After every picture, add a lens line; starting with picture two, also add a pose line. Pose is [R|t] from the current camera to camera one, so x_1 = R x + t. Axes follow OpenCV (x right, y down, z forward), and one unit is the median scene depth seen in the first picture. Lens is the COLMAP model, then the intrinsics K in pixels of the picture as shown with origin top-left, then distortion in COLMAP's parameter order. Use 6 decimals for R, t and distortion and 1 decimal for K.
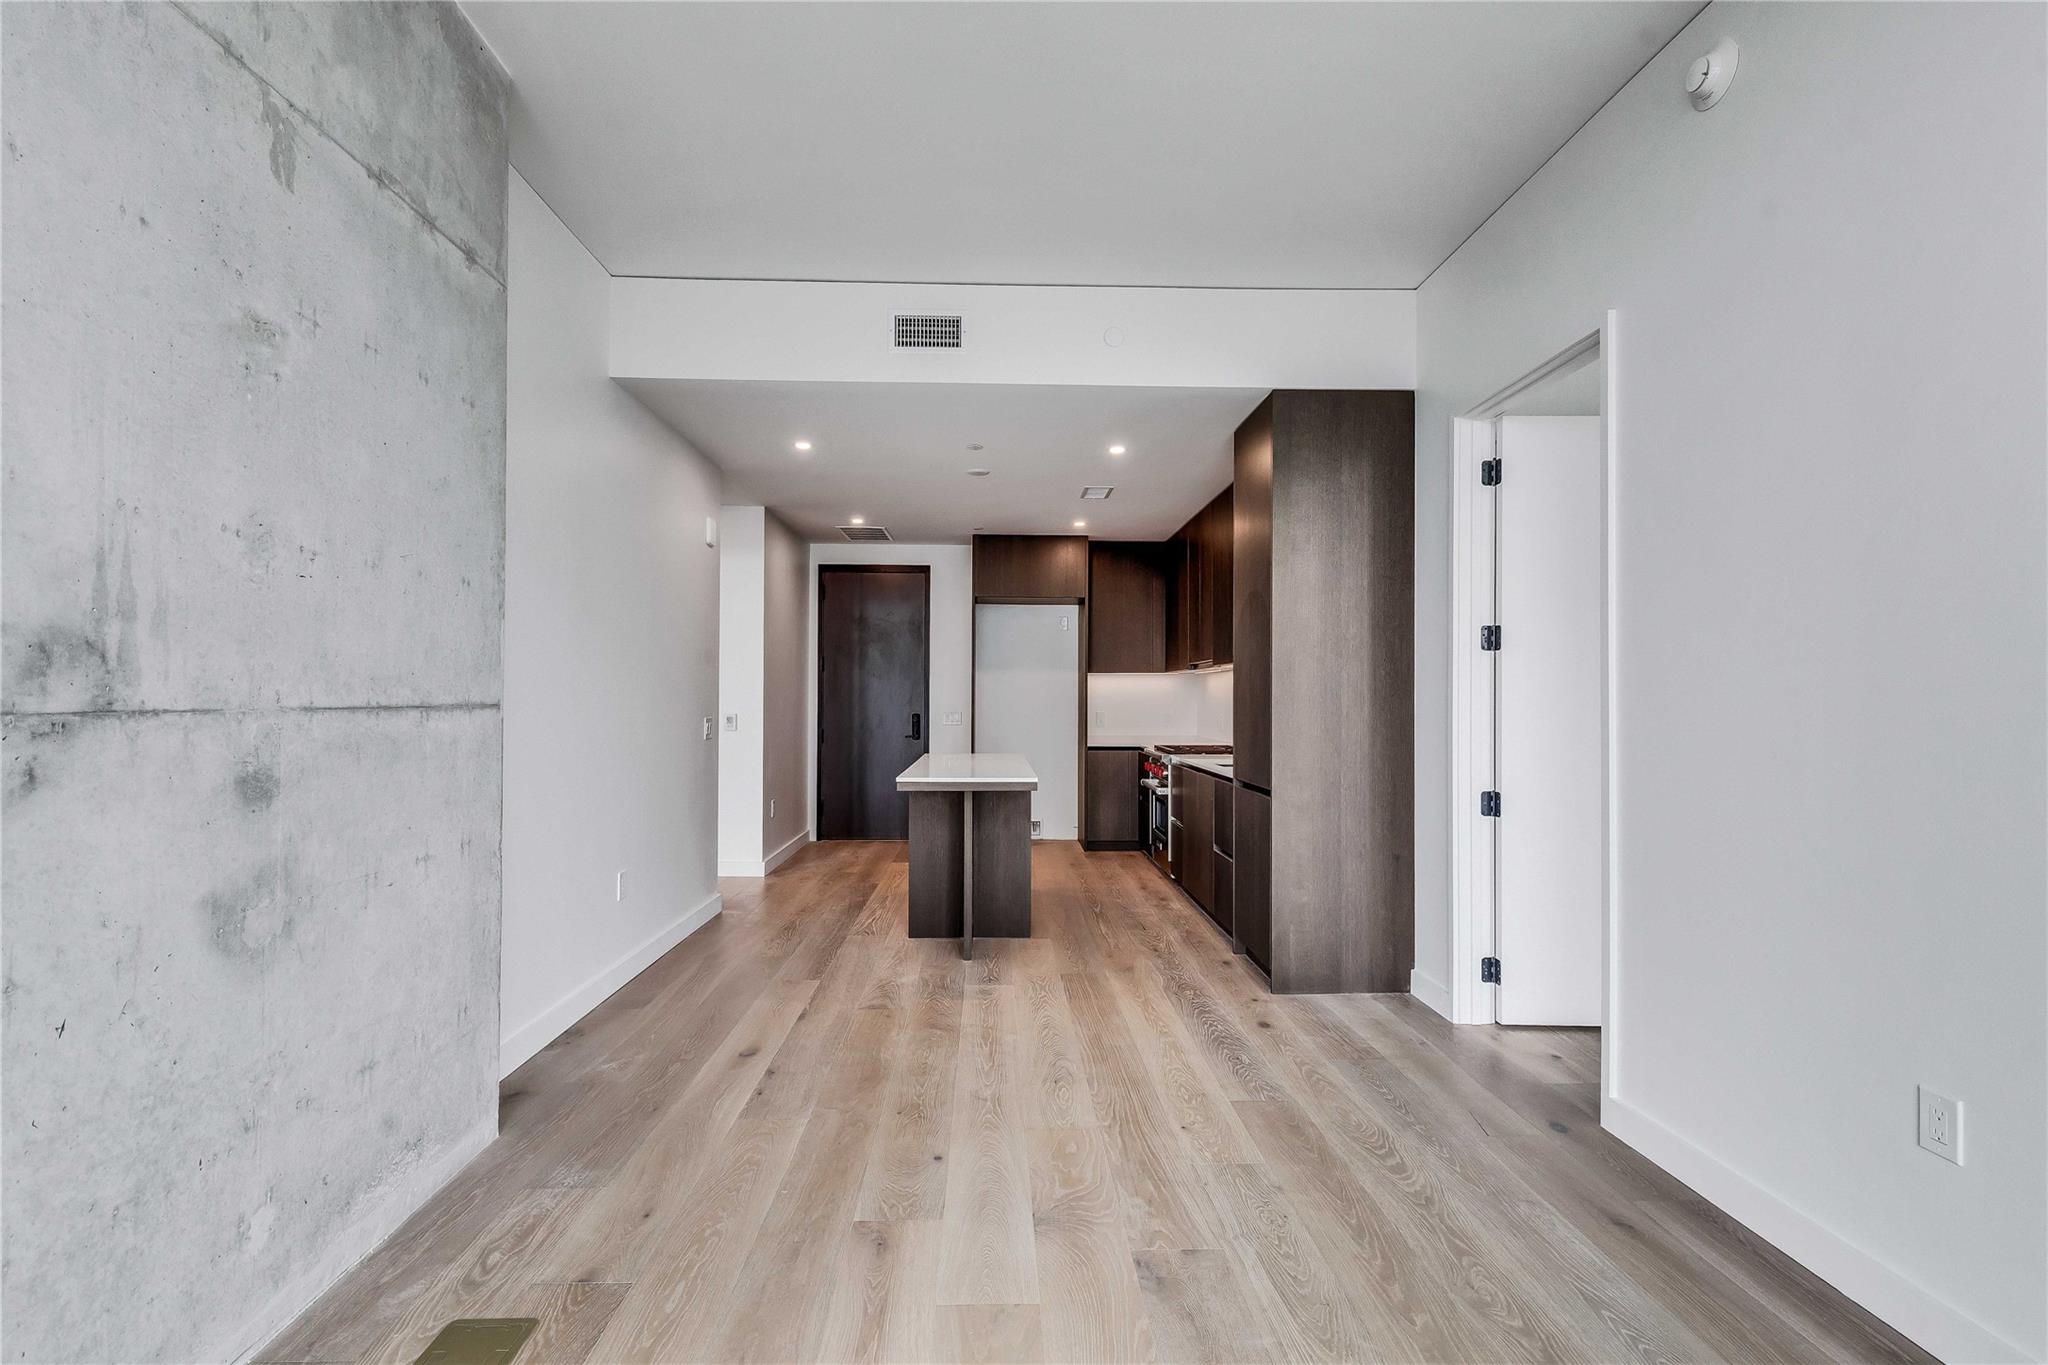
lens RADIAL K [[923.3, 0, 1016.7], [0, 923.3, 686.1], [0, 0, 1]] dist [0.010045, -0.001814]
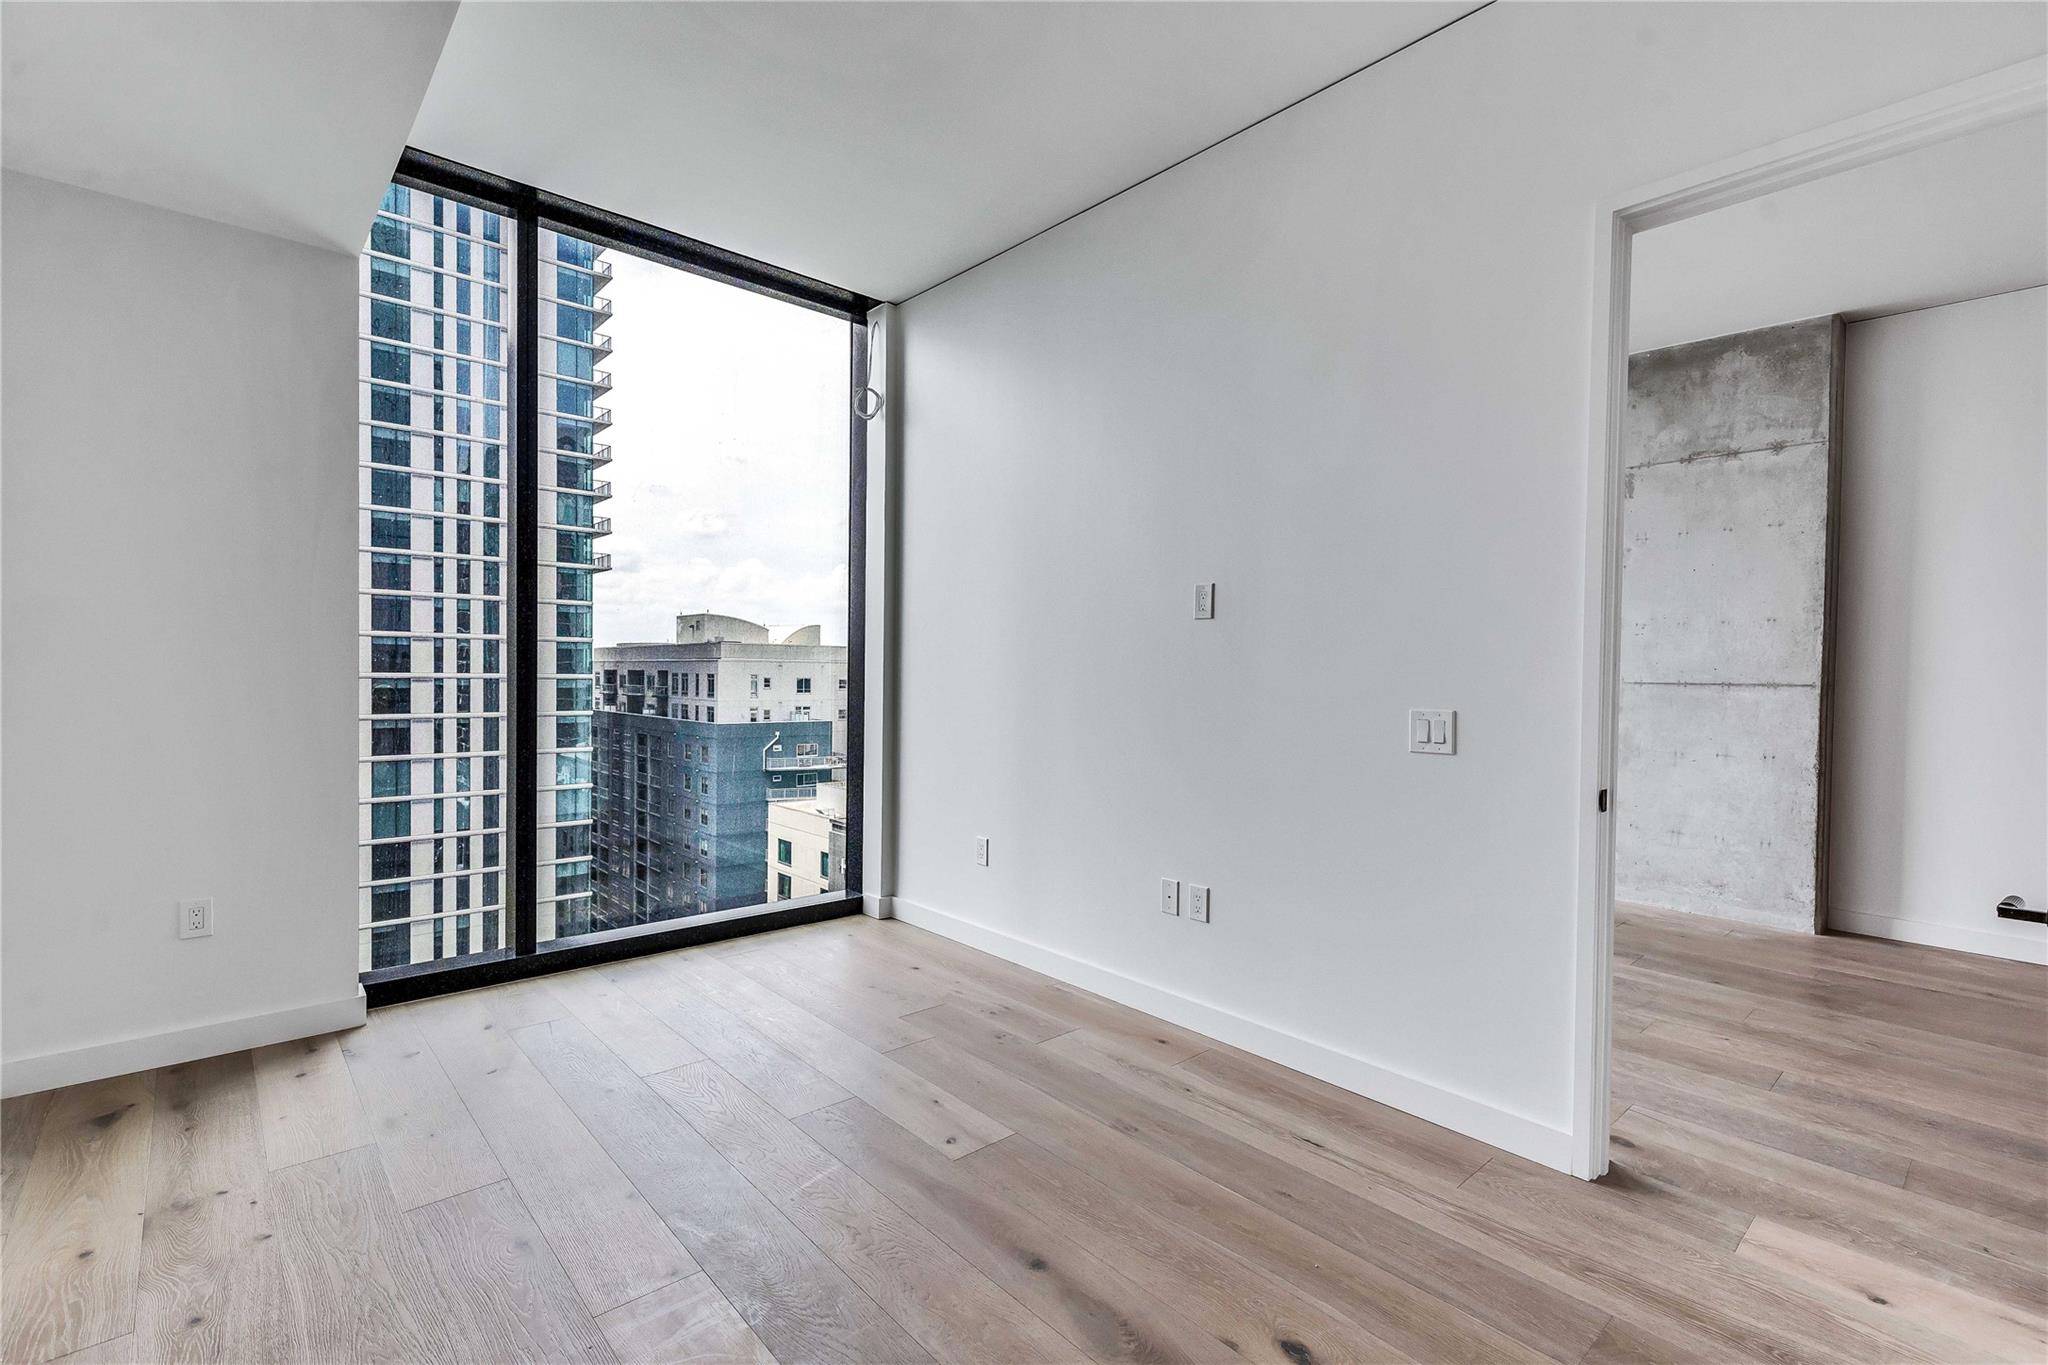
lens RADIAL K [[923.3, 0, 1016.7], [0, 923.3, 686.1], [0, 0, 1]] dist [0.010045, -0.001814]
pose [[-0.767077, -0.005691, -0.641530, 1.858110], [-0.010429, 0.999939, 0.003600, 0.033431], [0.641470, 0.009452, -0.767090, 1.498385]]
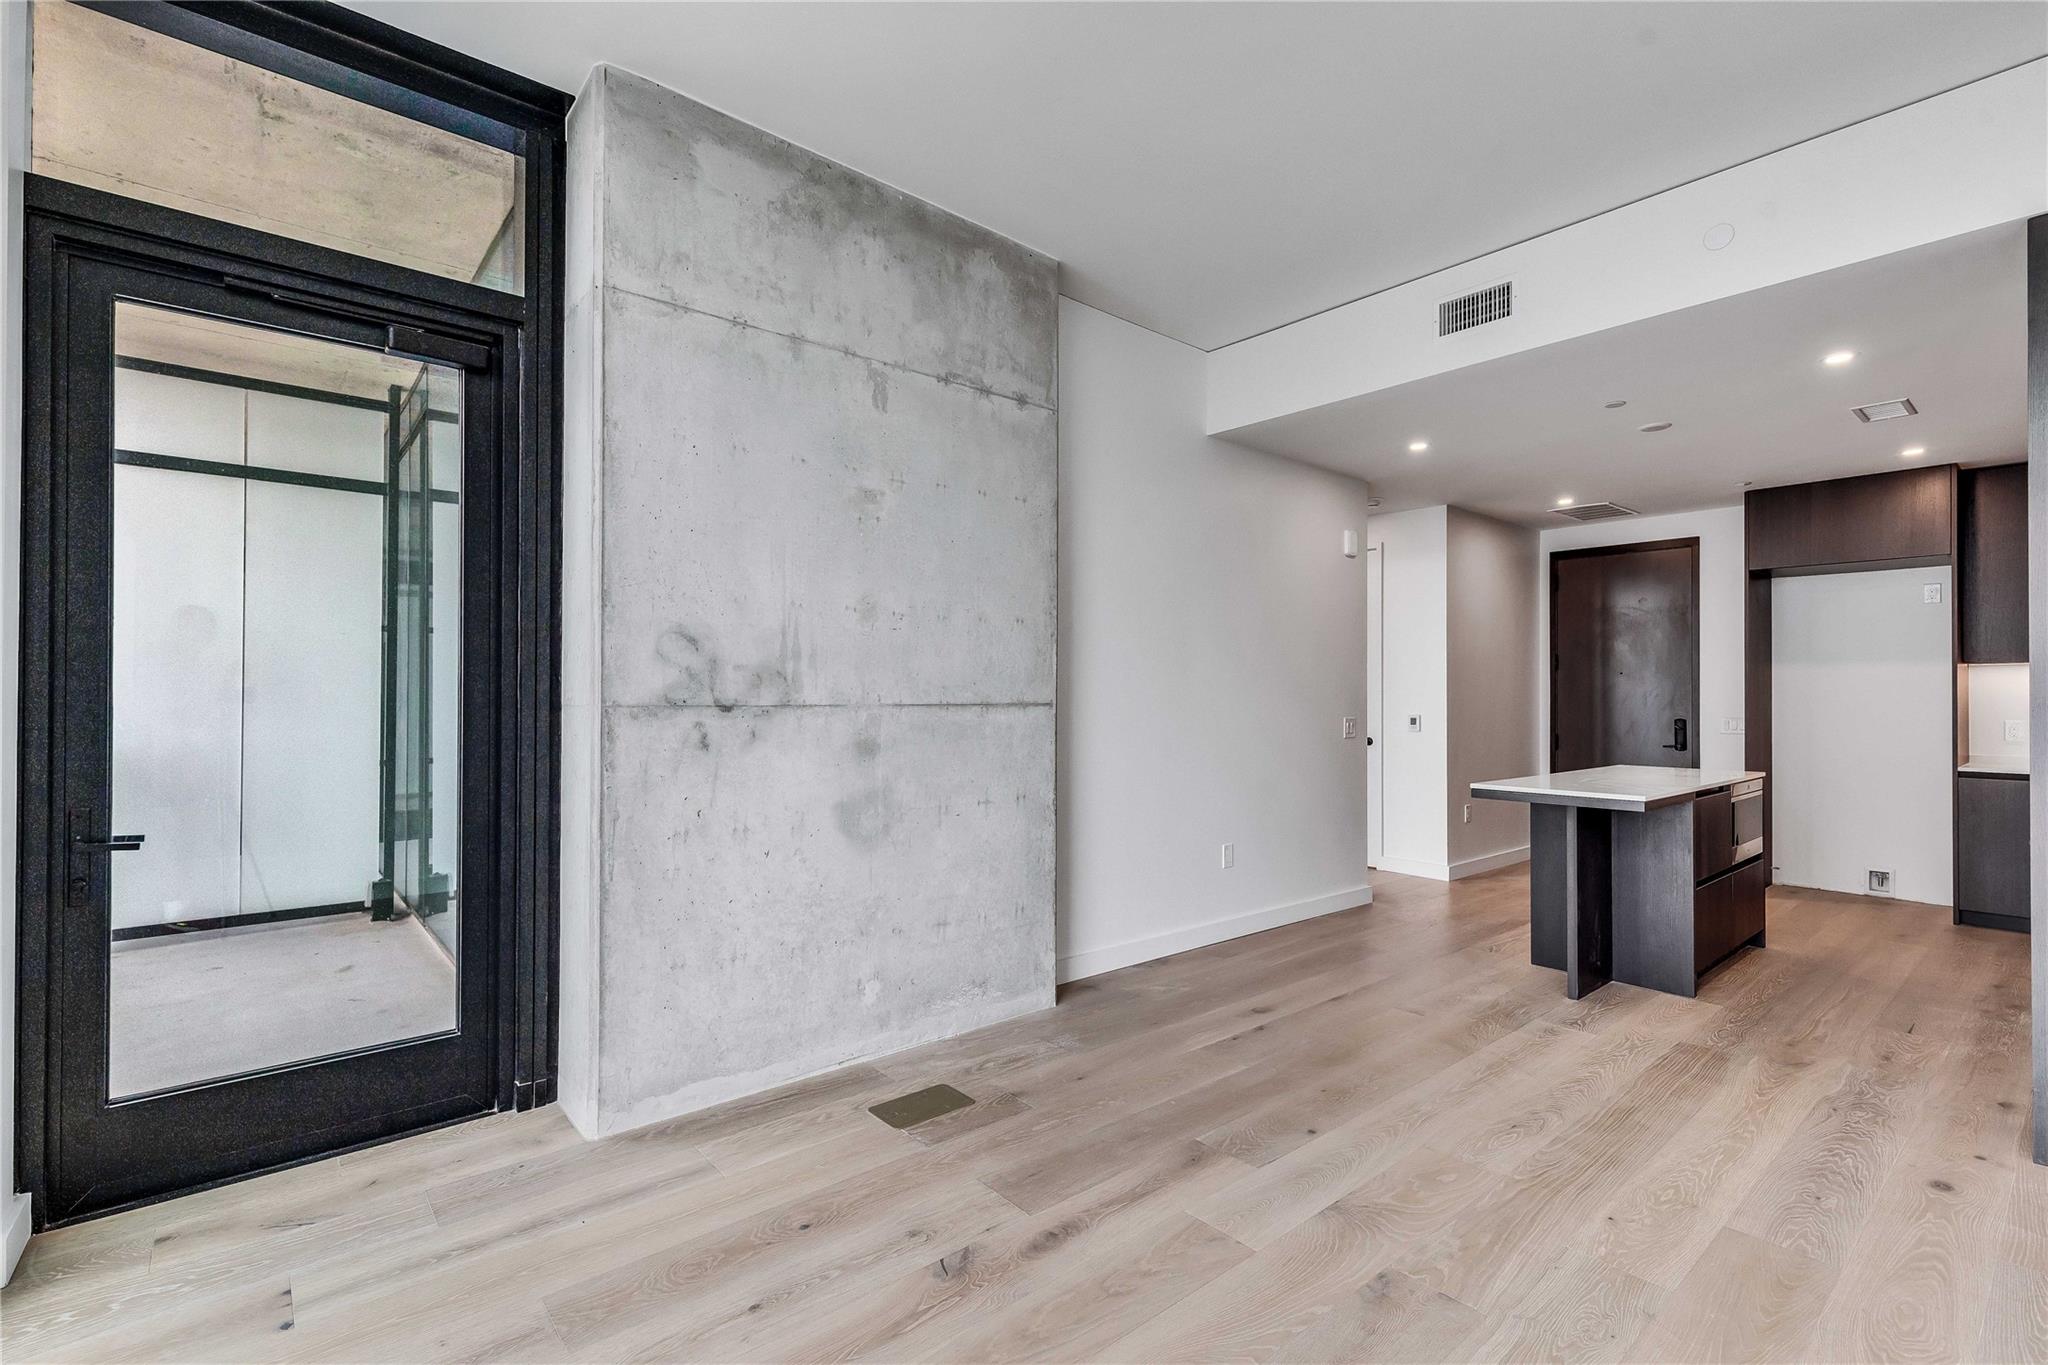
lens RADIAL K [[923.3, 0, 1016.7], [0, 923.3, 686.1], [0, 0, 1]] dist [0.010045, -0.001814]
pose [[0.620573, -0.010760, -0.784075, 0.571445], [0.009192, 0.999937, -0.006447, 0.001749], [0.784095, -0.003206, 0.620633, 0.079088]]
